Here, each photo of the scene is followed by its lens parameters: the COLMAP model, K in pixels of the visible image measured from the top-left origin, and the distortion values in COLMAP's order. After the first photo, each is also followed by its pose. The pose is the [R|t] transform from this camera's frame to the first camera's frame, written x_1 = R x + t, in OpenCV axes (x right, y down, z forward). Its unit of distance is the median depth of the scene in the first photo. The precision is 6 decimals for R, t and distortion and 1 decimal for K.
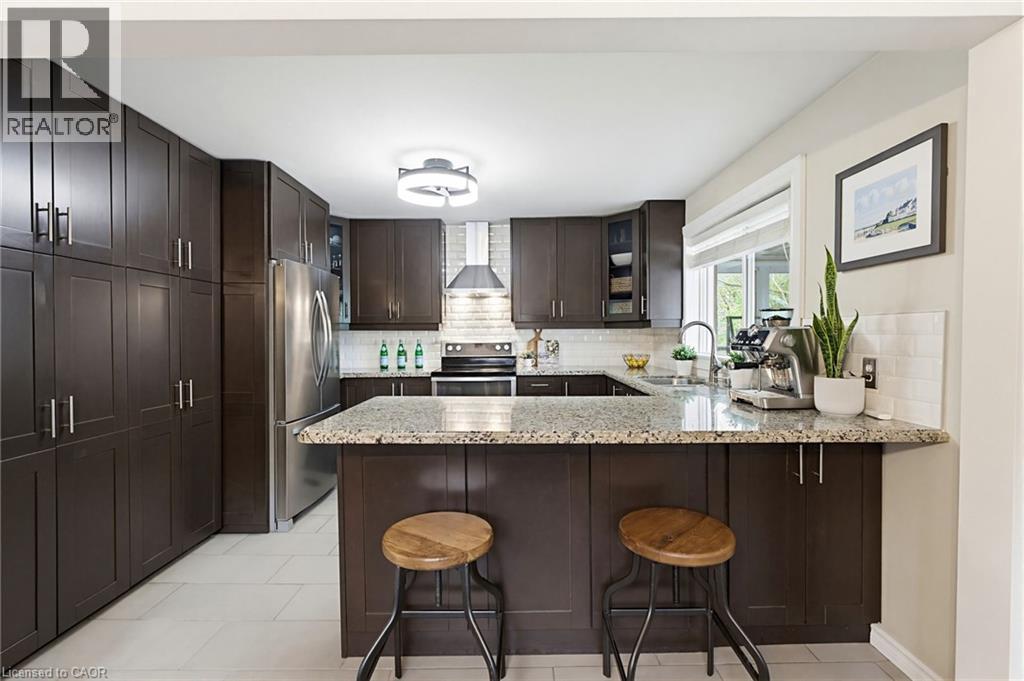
lens RADIAL K [[461.5, 0, 514.2], [0, 461.5, 336.8], [0, 0, 1]] dist [-0.001165, 0.000644]
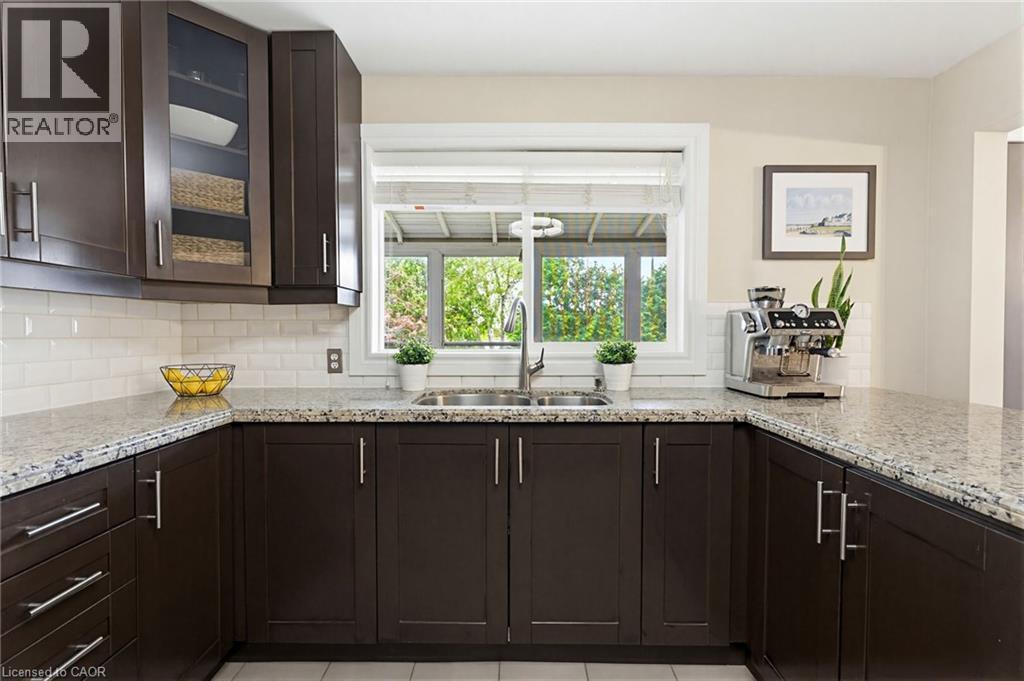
lens RADIAL K [[461.5, 0, 515.3], [0, 461.5, 345.8], [0, 0, 1]] dist [-0.001165, 0.000644]
pose [[0.001725, -0.018635, 0.999825, -0.389762], [0.009285, 0.999784, 0.018619, 0.035015], [-0.999955, 0.009252, 0.001897, 1.733116]]
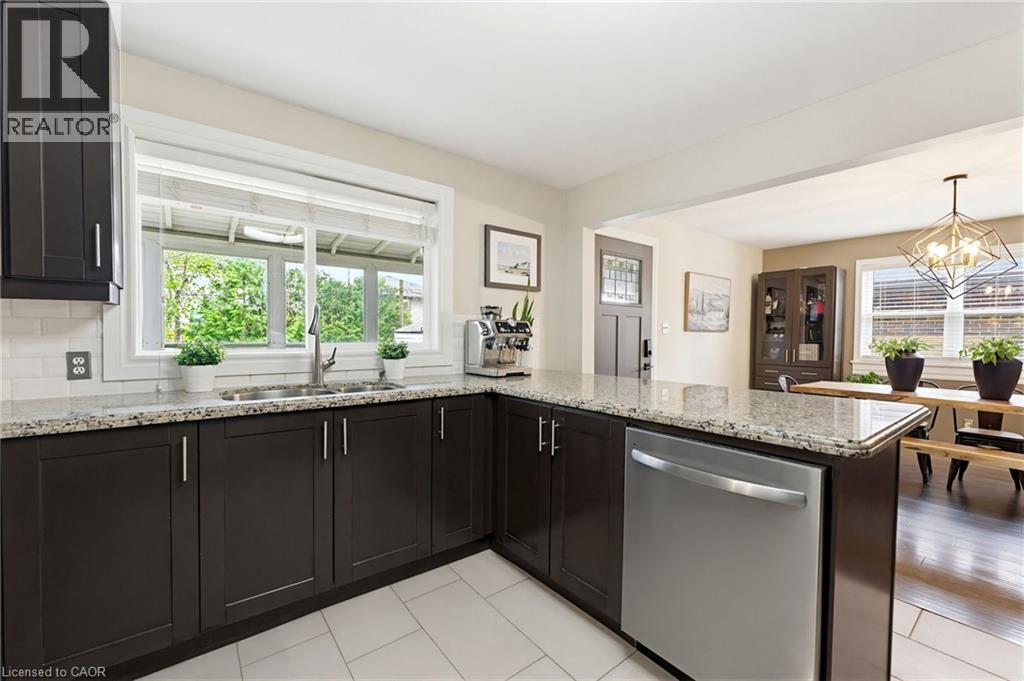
lens RADIAL K [[421.7, 0, 511.8], [0, 421.7, 346.3], [0, 0, 1]] dist [0.002500, 0.000265]
pose [[-0.616298, -0.014379, 0.787381, -0.542577], [0.006997, 0.999694, 0.023733, 0.033534], [-0.787482, 0.020135, -0.616009, 2.016021]]
